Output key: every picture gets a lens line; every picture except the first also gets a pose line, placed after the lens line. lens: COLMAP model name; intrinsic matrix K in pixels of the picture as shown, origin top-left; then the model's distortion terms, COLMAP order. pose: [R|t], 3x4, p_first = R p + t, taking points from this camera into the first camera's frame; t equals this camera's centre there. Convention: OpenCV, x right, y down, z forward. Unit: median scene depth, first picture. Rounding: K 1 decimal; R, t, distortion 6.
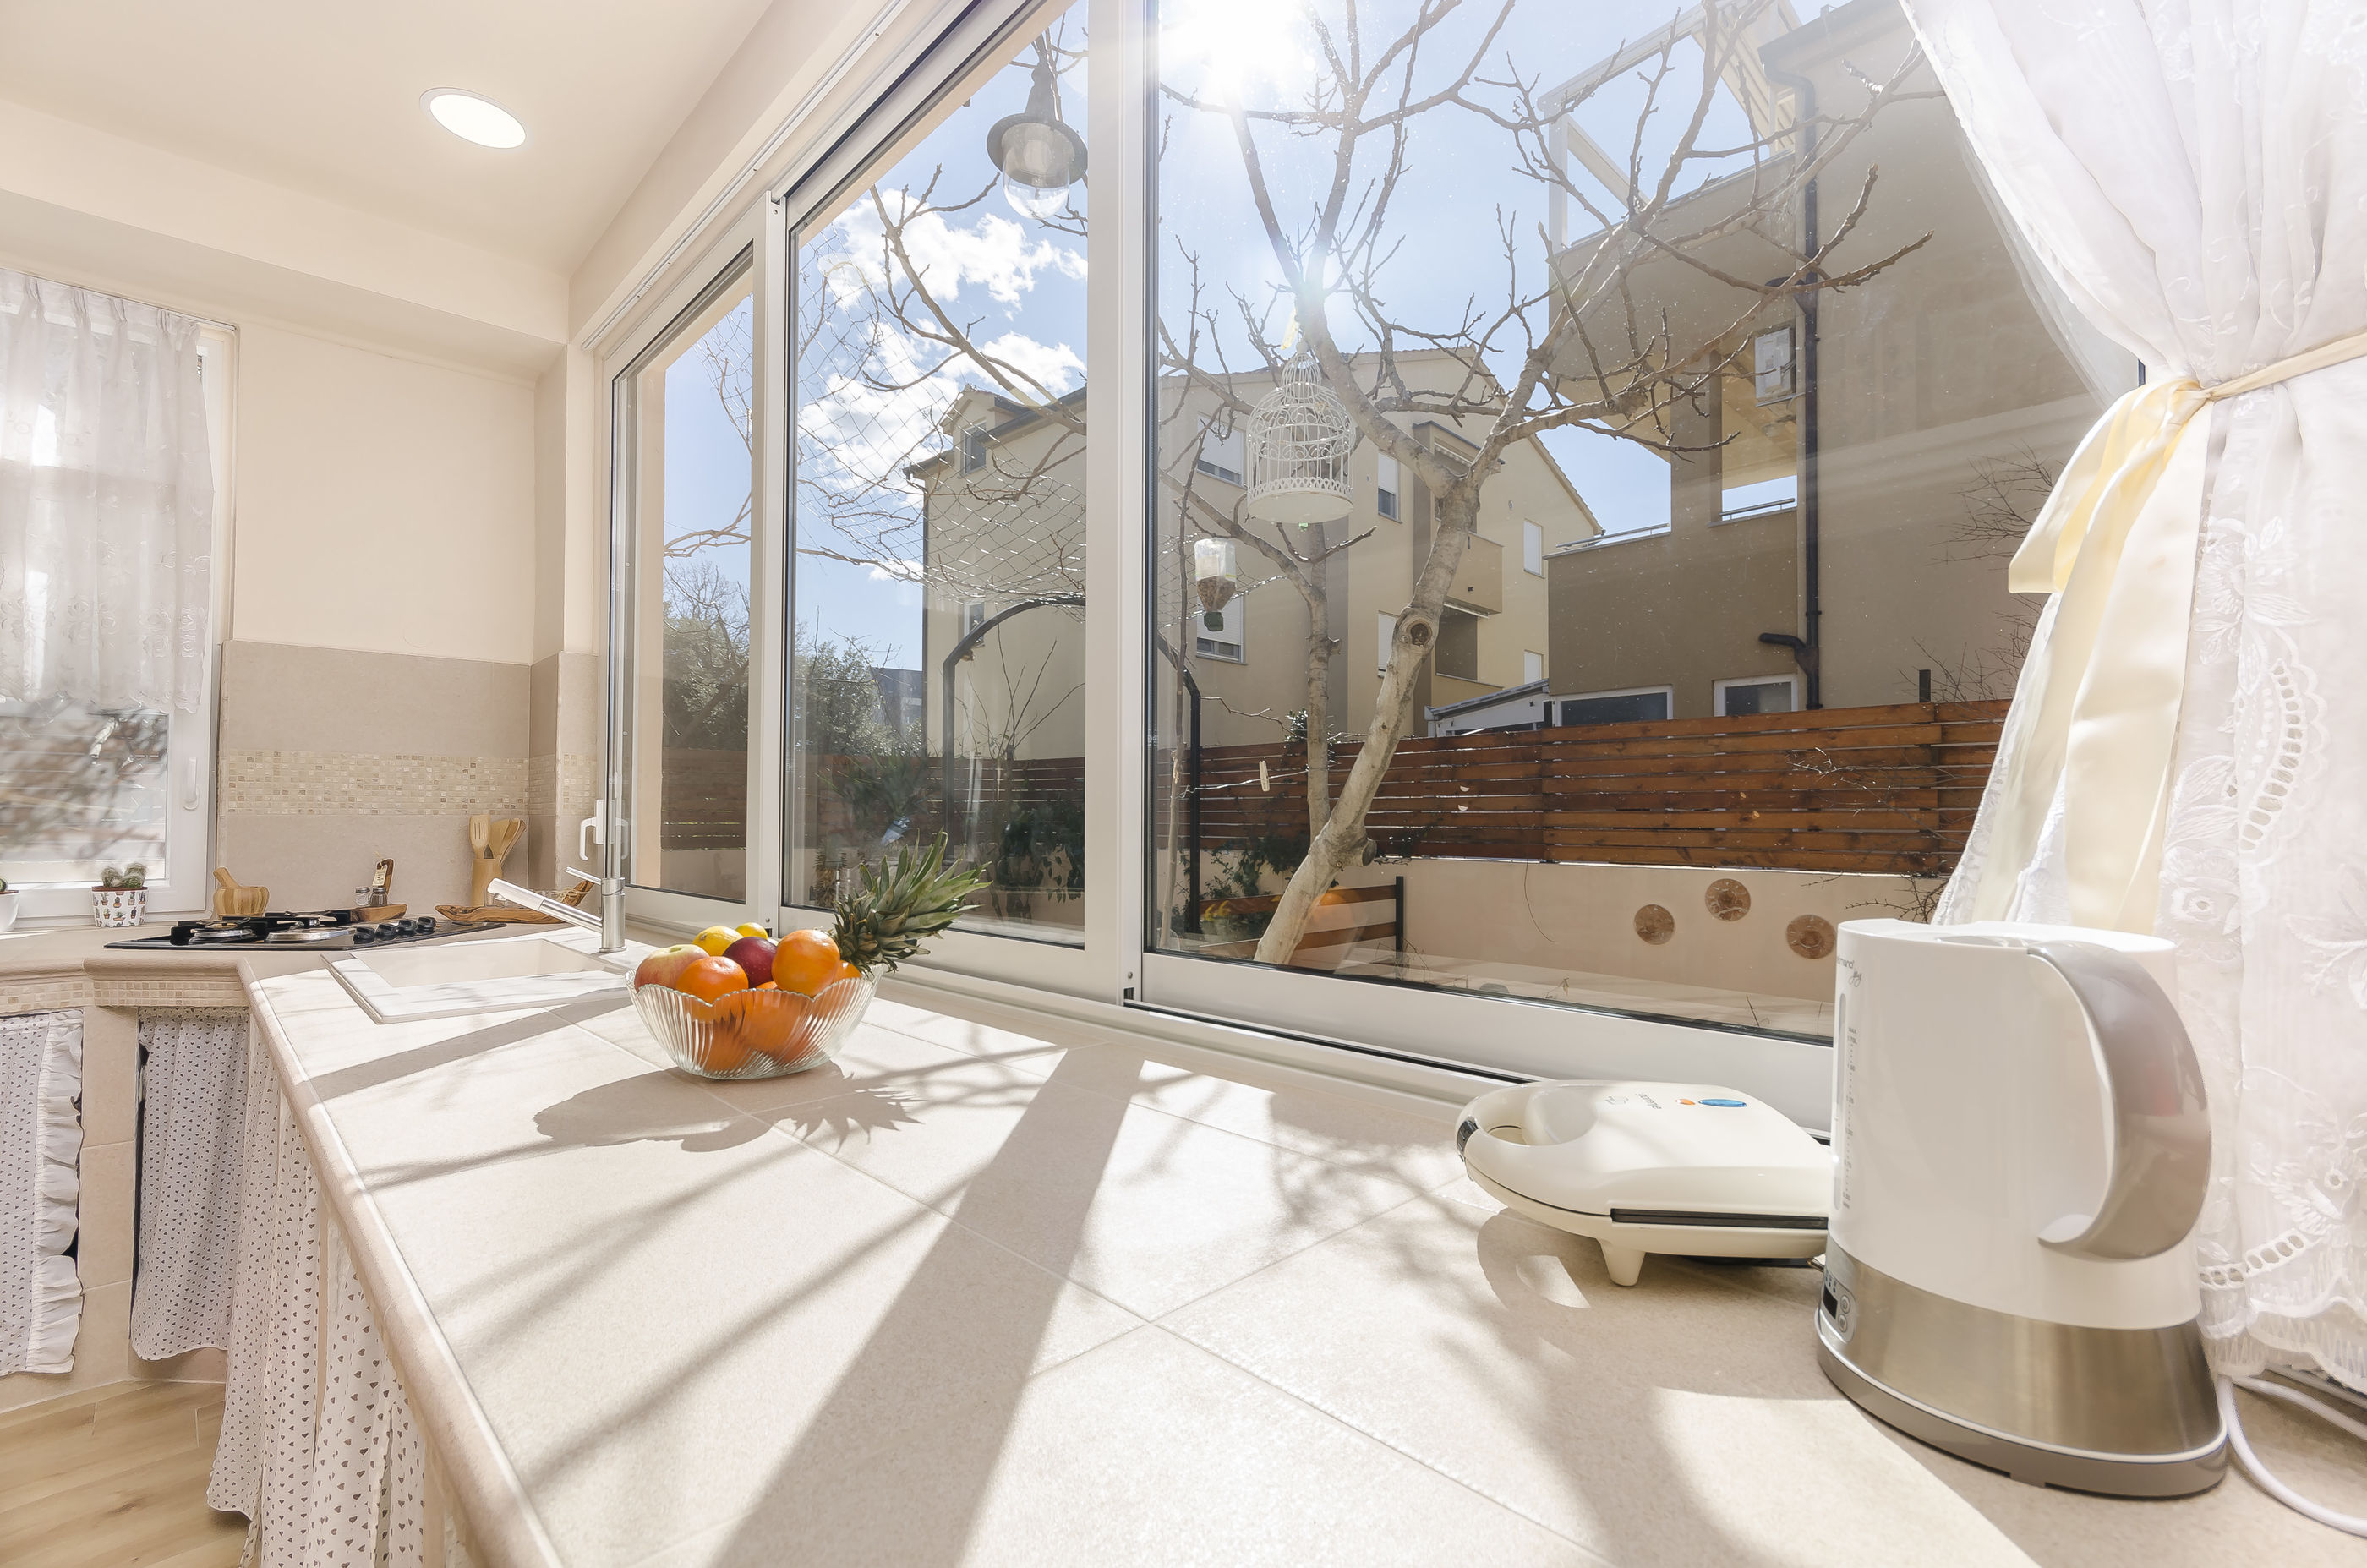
lens RADIAL K [[1035.3, 0, 1187.6], [0, 1035.3, 795.6], [0, 0, 1]] dist [0.004953, 0.000863]
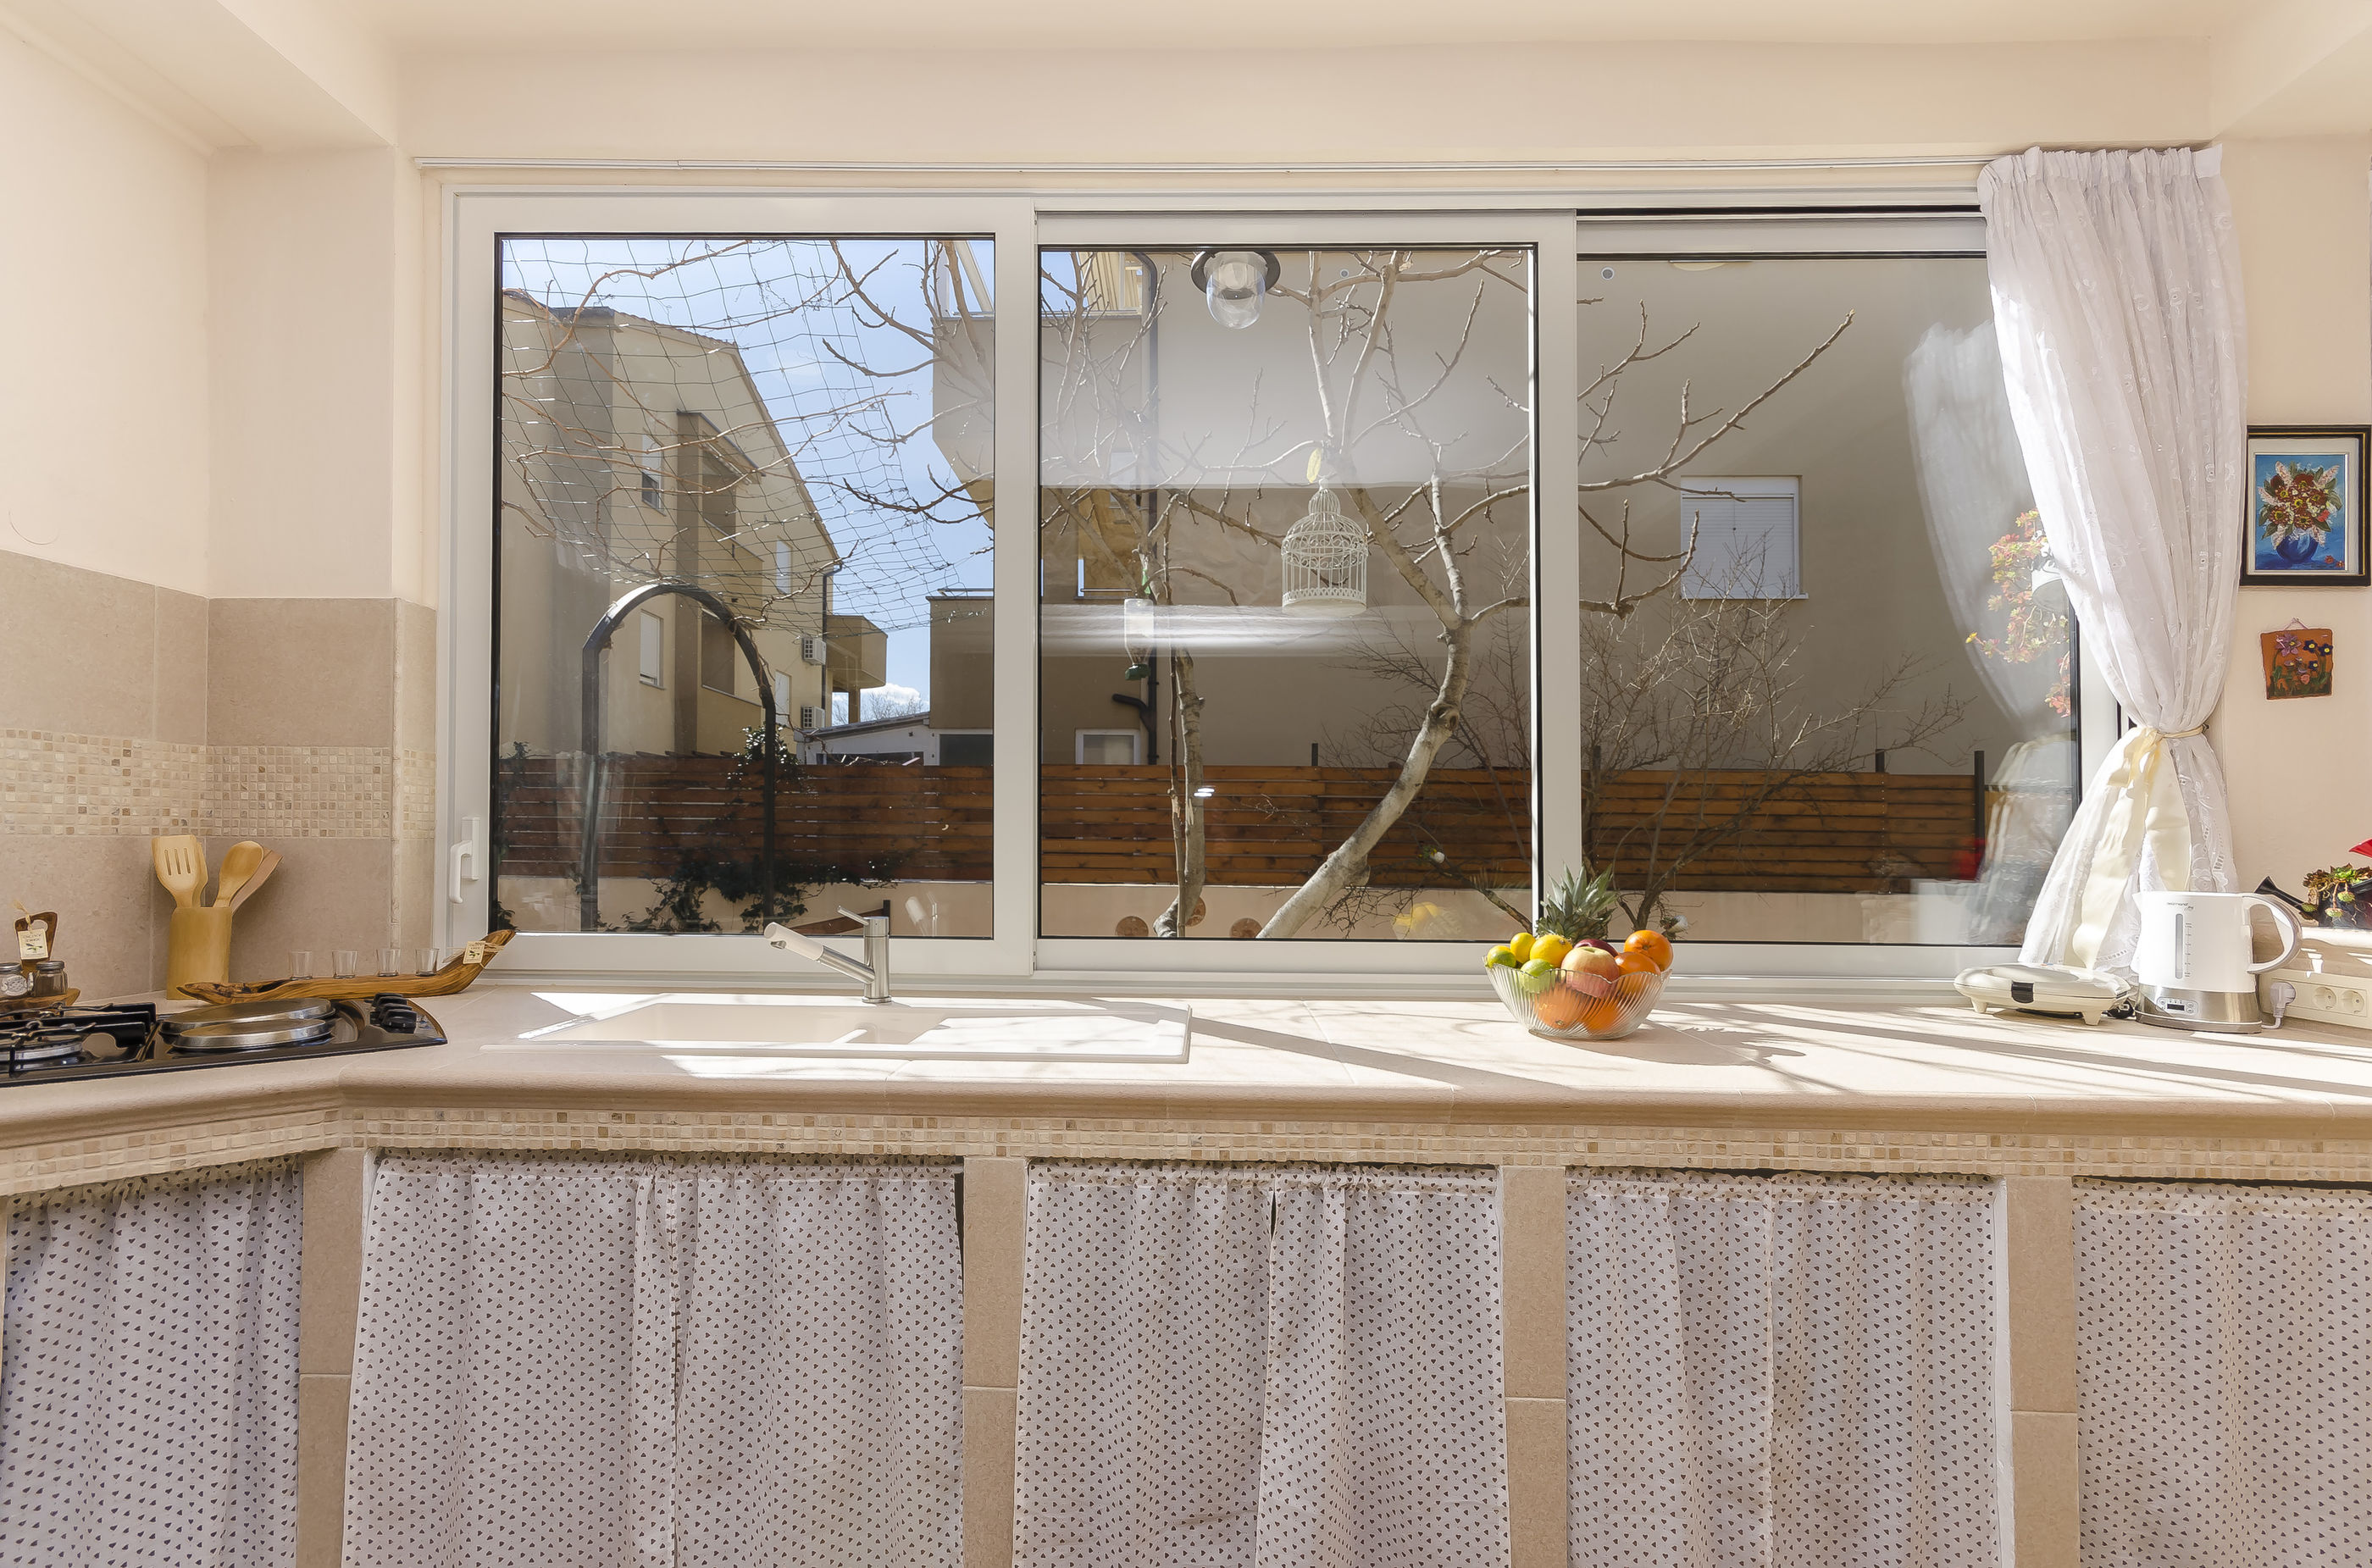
lens RADIAL K [[1038.2, 0, 1177.2], [0, 1038.2, 837.0], [0, 0, 1]] dist [0.016120, -0.005019]
pose [[0.709459, 0.011289, 0.704656, -0.759155], [-0.024918, 0.999648, 0.009073, -0.001308], [-0.704306, -0.023995, 0.709491, 0.154409]]
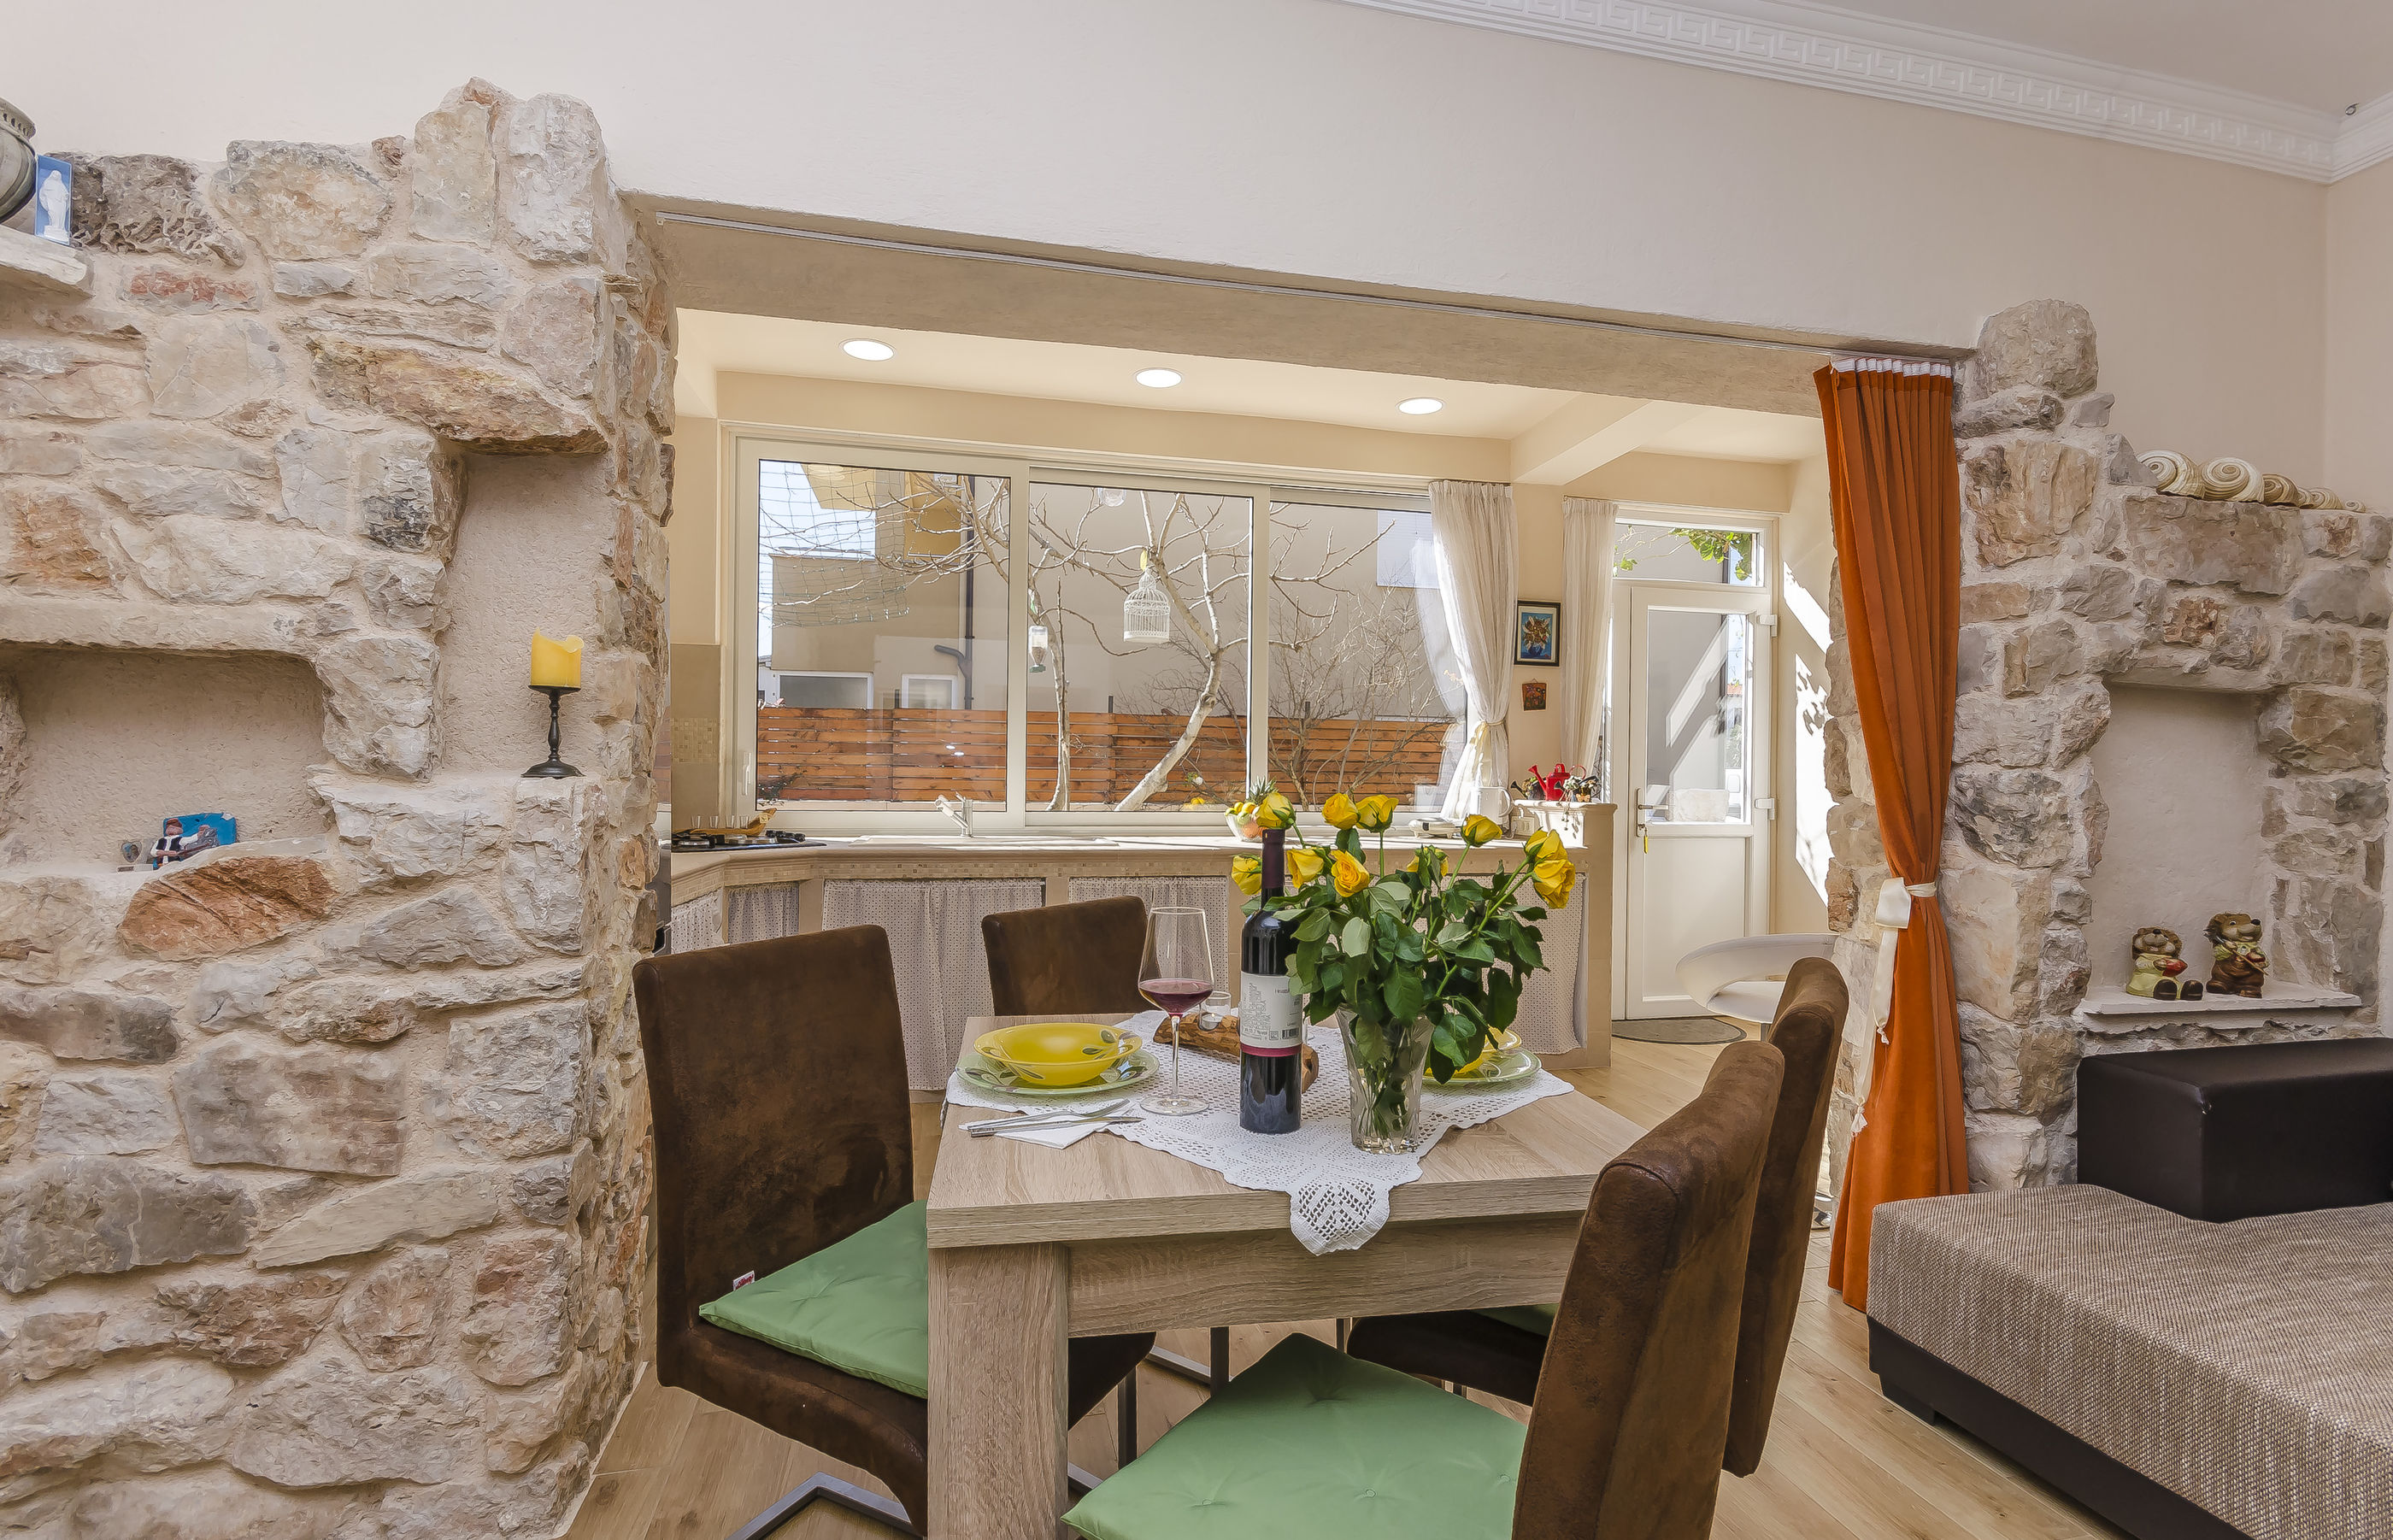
lens RADIAL K [[1068.6, 0, 1188.9], [0, 1068.6, 779.4], [0, 0, 1]] dist [0.003758, 0.000314]
pose [[0.522735, 0.004025, 0.852486, -1.560674], [-0.028965, 0.999495, 0.013042, 0.003991], [-0.852003, -0.031510, 0.522588, -0.311650]]
